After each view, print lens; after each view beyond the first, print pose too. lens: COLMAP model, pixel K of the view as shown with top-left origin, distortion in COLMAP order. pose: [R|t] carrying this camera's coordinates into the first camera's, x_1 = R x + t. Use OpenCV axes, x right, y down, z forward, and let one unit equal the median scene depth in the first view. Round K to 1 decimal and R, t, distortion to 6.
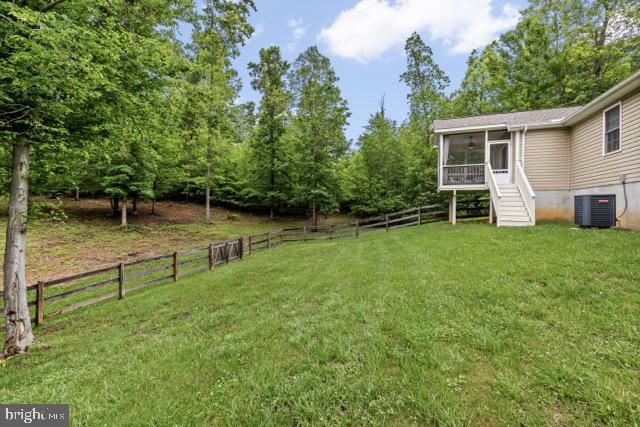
lens RADIAL K [[273.9, 0, 317.0], [0, 273.9, 199.2], [0, 0, 1]] dist [0.004295, -0.000464]
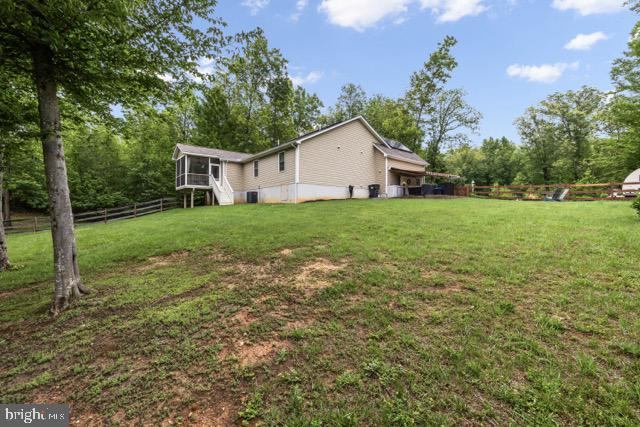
lens RADIAL K [[273.9, 0, 319.4], [0, 273.9, 210.9], [0, 0, 1]] dist [0.004295, -0.000464]
pose [[0.468084, -0.005957, 0.883664, -0.705584], [-0.016851, 0.999735, 0.015666, 0.076274], [-0.883523, -0.022223, 0.467860, -0.566859]]
